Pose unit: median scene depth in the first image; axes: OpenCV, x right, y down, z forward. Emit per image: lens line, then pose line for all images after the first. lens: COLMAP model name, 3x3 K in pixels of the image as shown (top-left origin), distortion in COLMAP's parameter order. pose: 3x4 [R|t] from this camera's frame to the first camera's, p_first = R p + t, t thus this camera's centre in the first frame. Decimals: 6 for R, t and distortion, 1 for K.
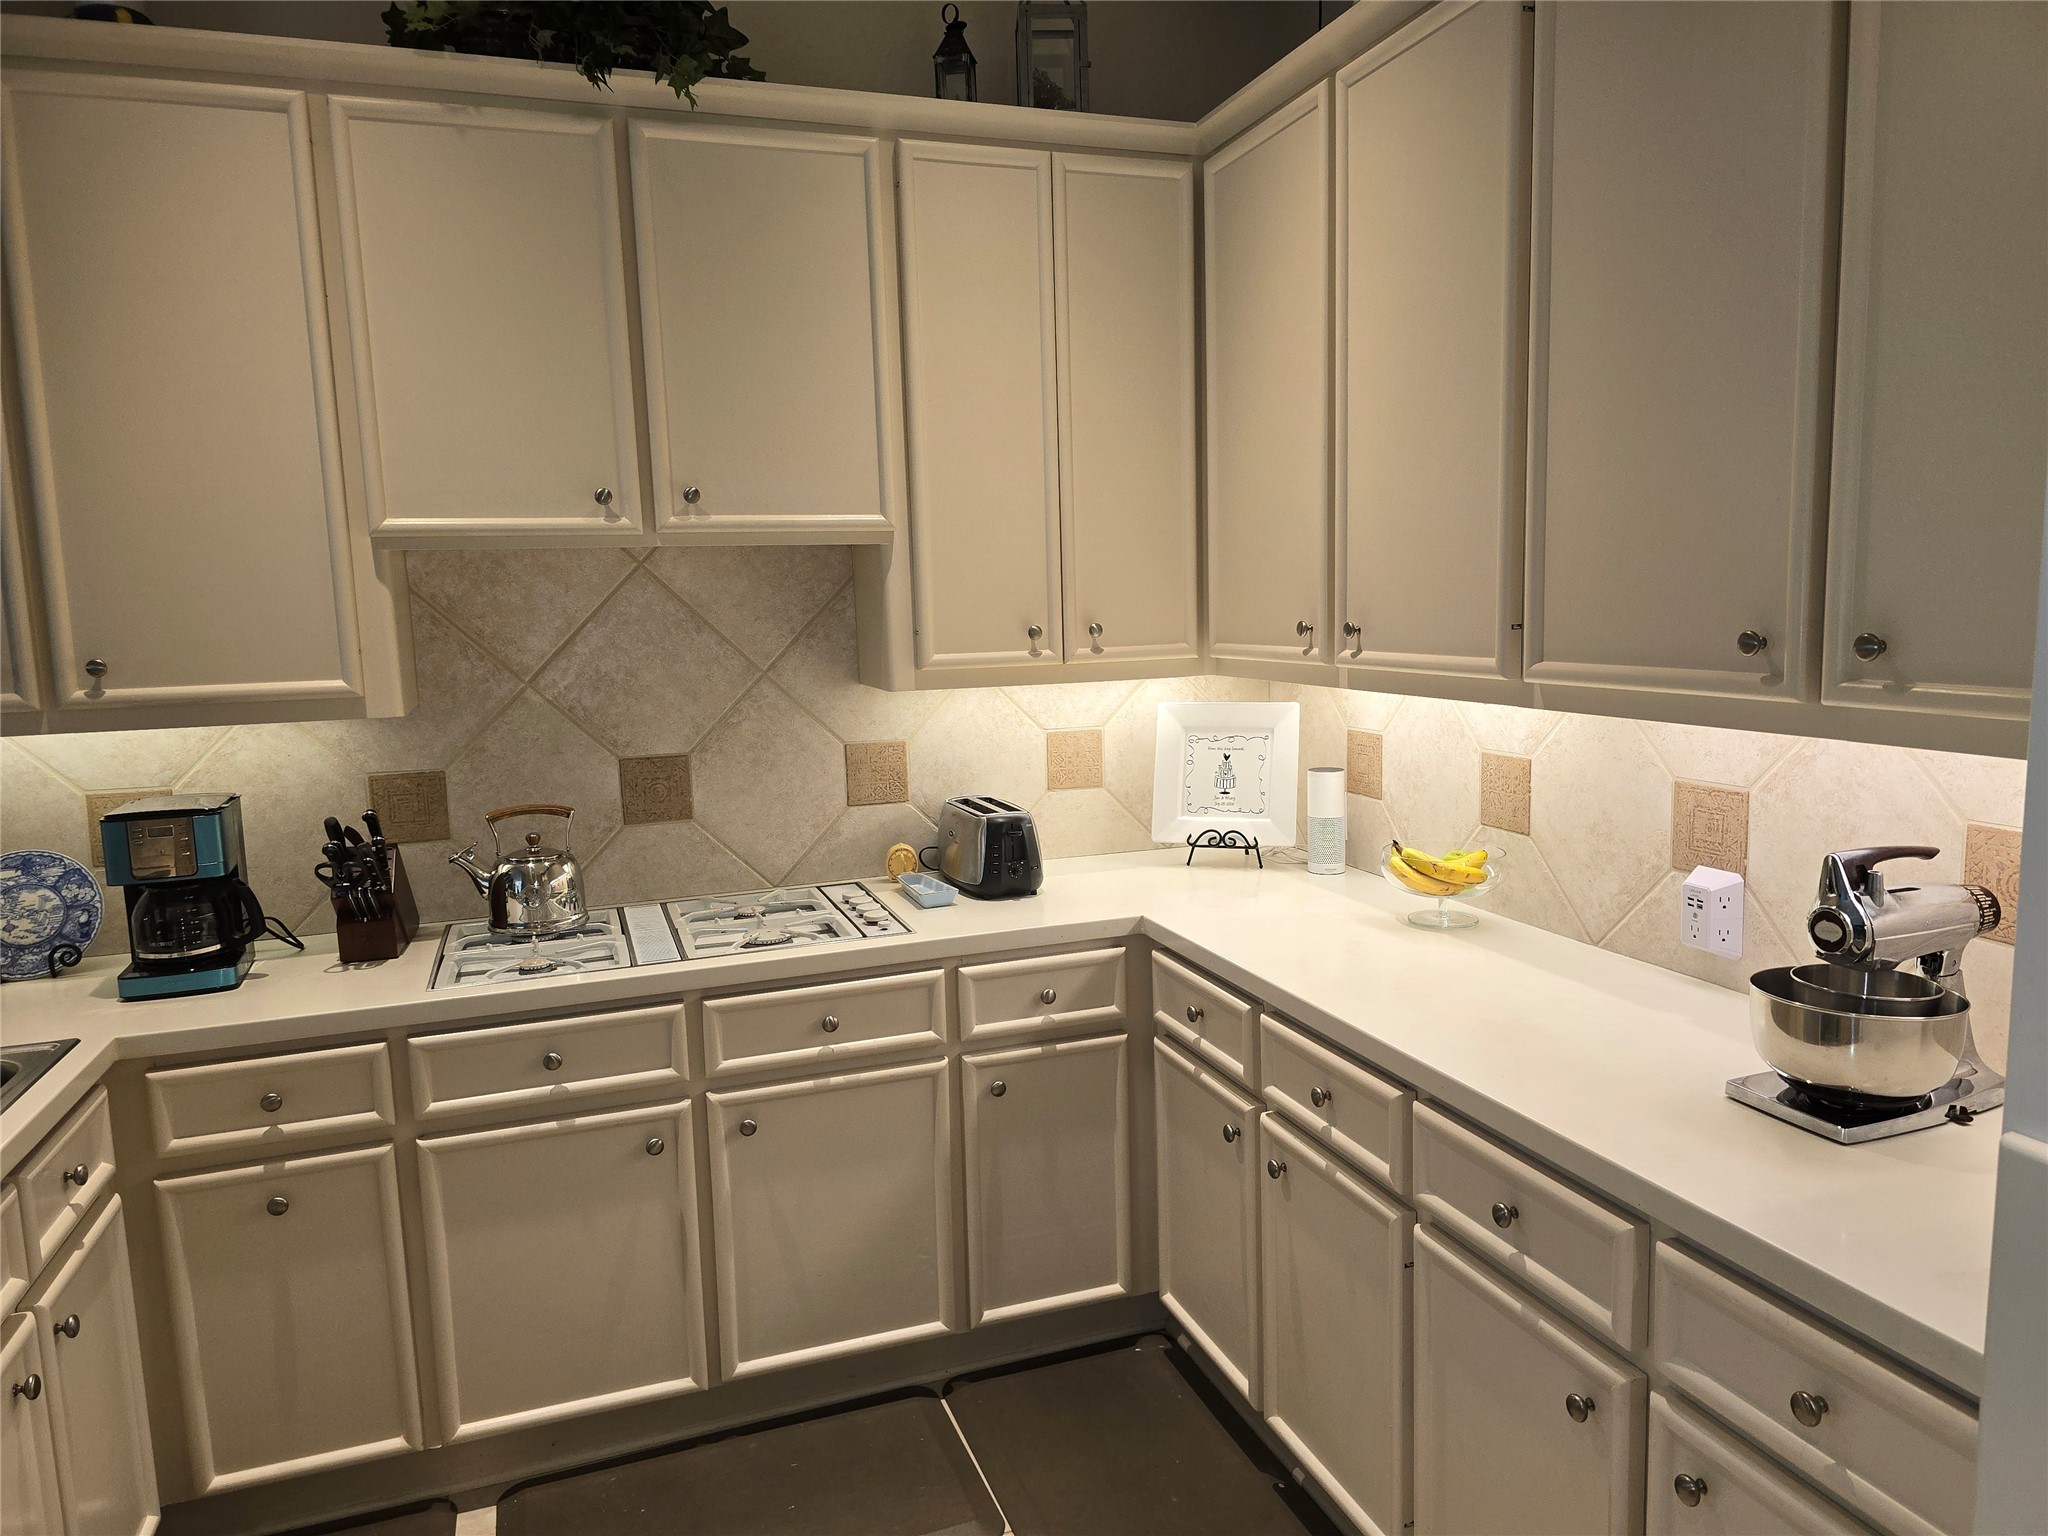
lens RADIAL K [[1372.0, 0, 1039.8], [0, 1372.0, 778.8], [0, 0, 1]] dist [0.035977, -0.040227]
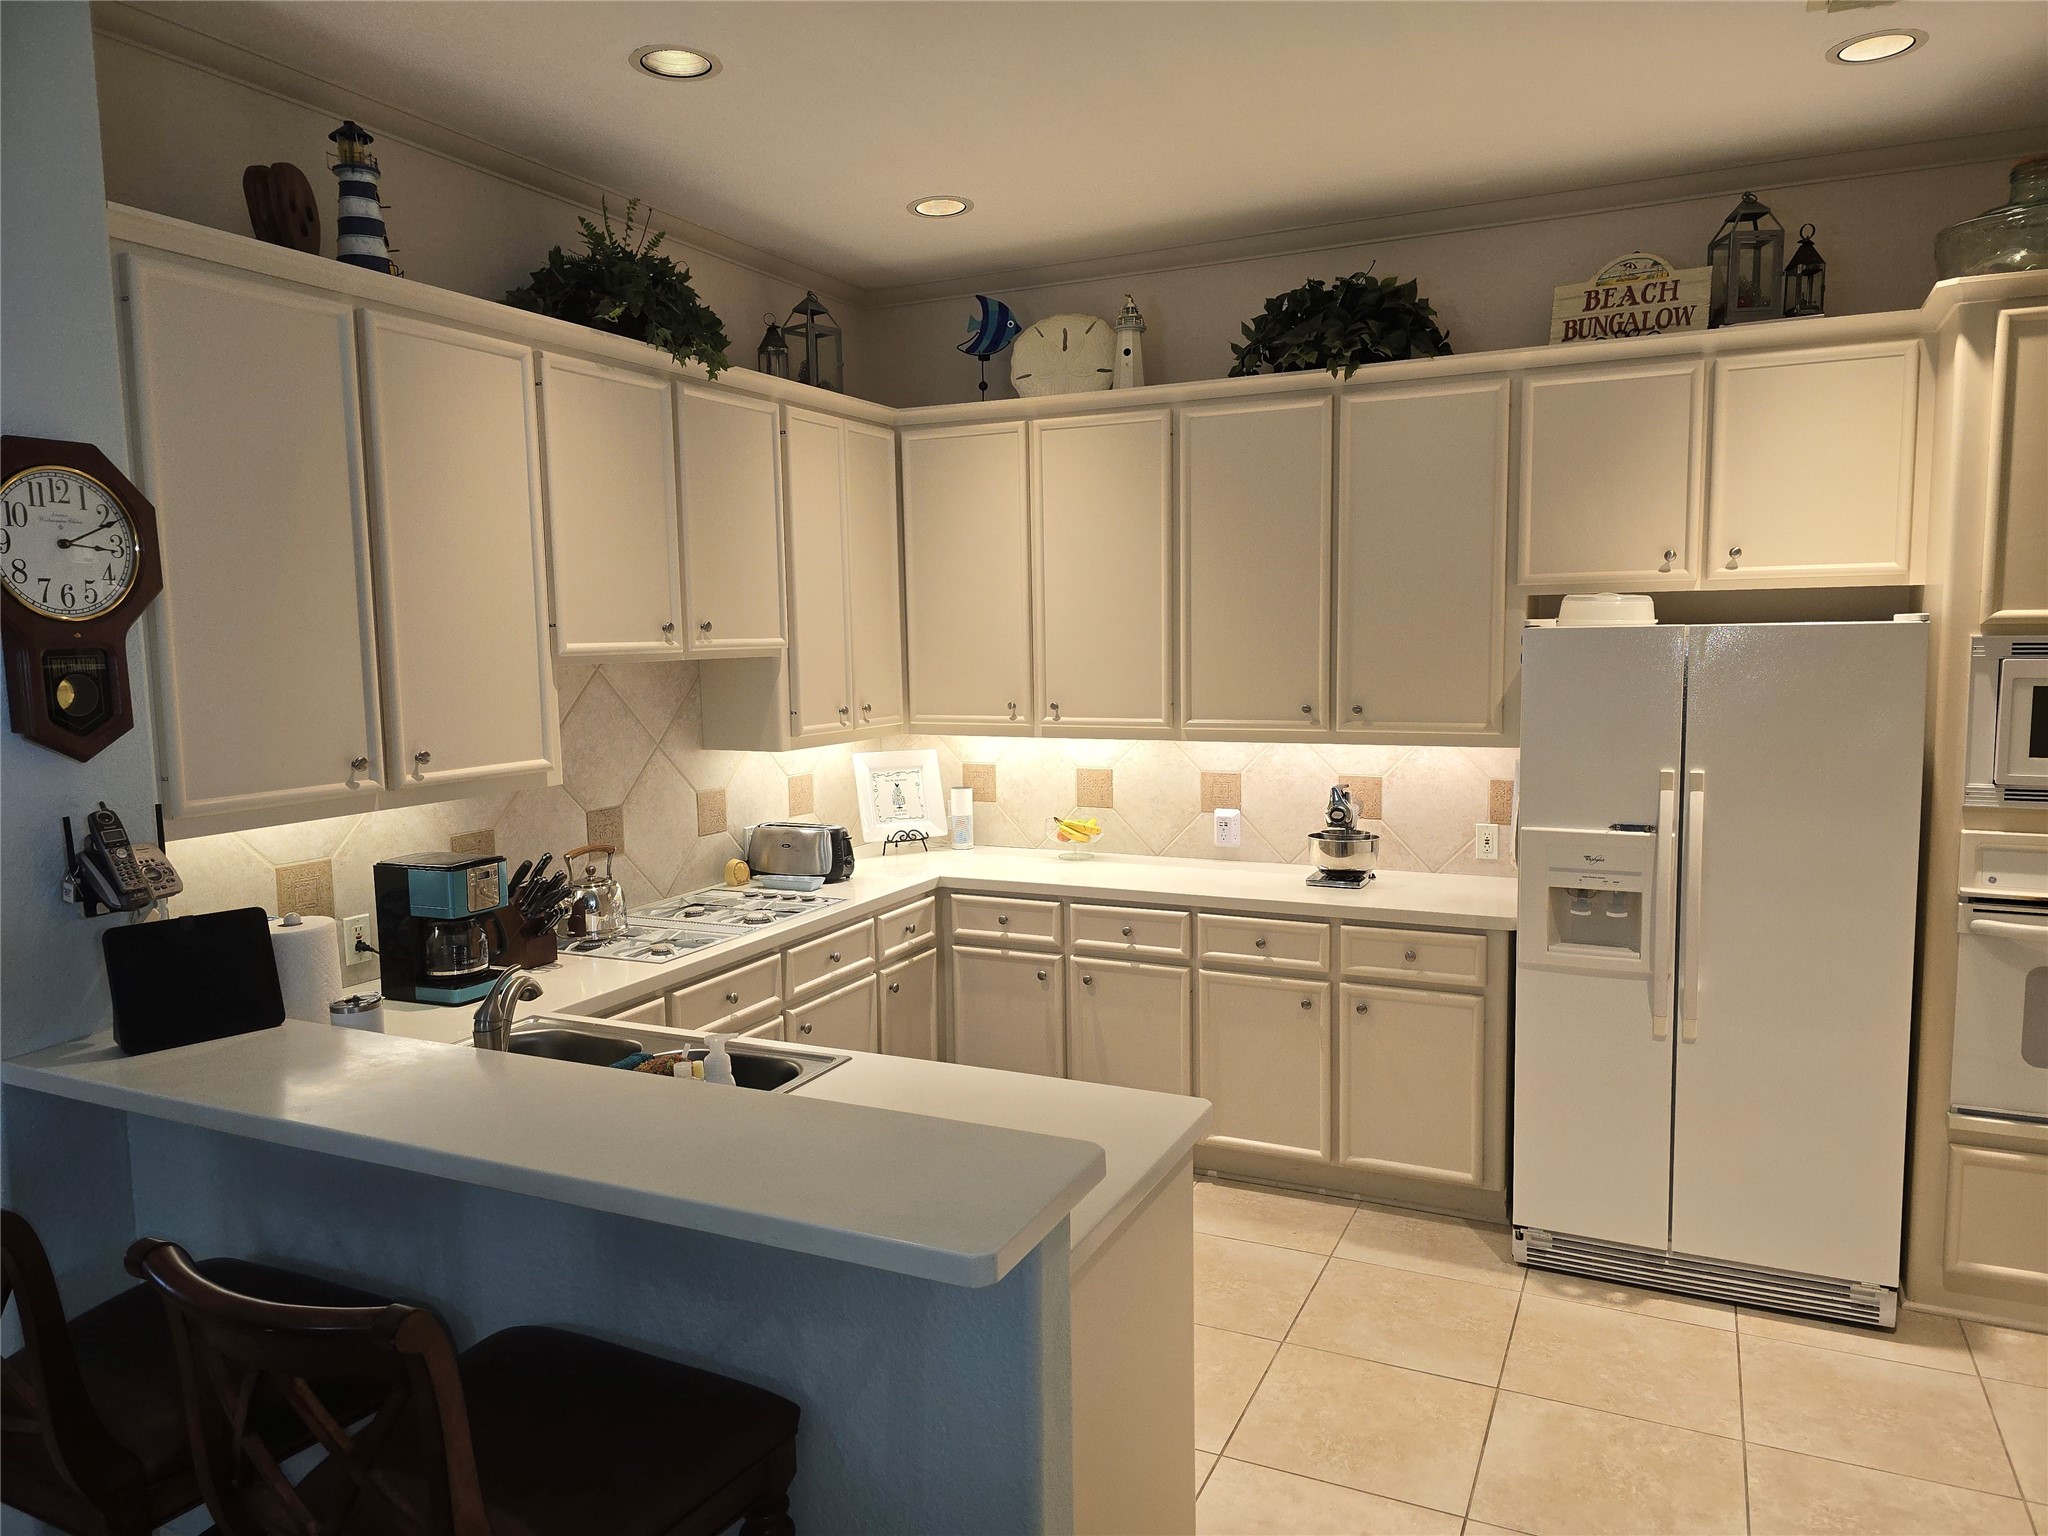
lens RADIAL K [[1372.0, 0, 1042.0], [0, 1372.0, 771.3], [0, 0, 1]] dist [0.035977, -0.040227]
pose [[0.705171, -0.056272, 0.706801, -0.996747], [0.091373, 0.995746, -0.011886, 0.002551], [-0.703125, 0.072964, 0.707313, -0.288519]]
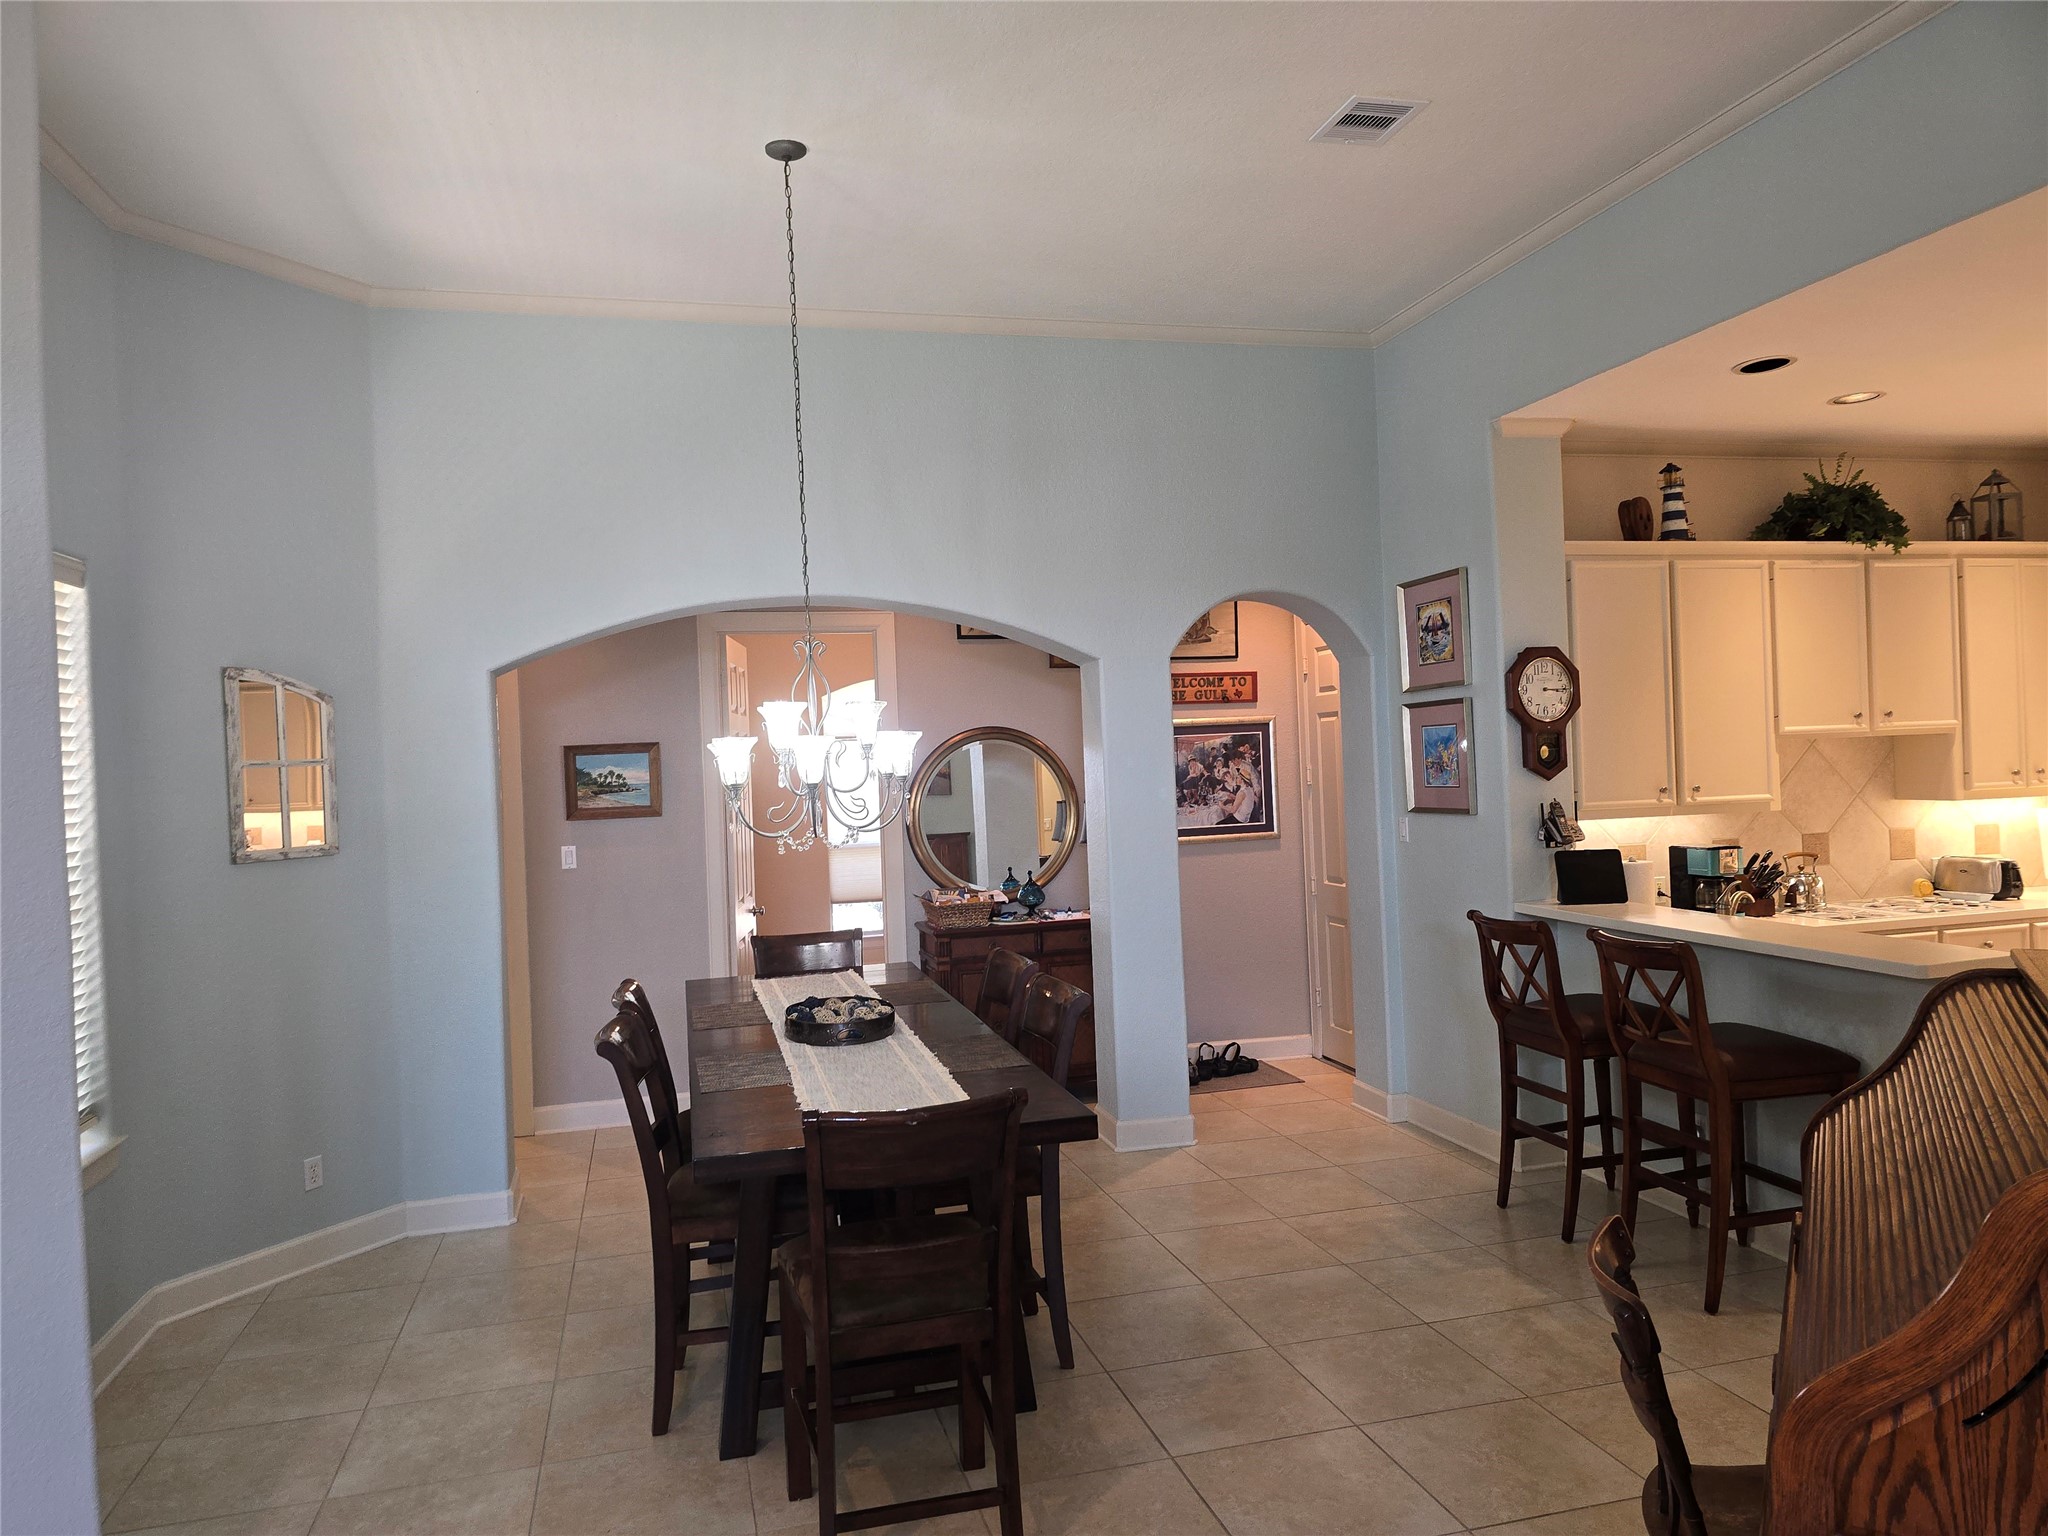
lens RADIAL K [[1372.0, 0, 1018.7], [0, 1372.0, 773.2], [0, 0, 1]] dist [0.035977, -0.040227]
pose [[0.995366, -0.007548, -0.095861, -1.380267], [-0.004446, 0.992236, -0.124294, 0.171934], [0.096055, 0.124144, 0.987604, -1.309578]]
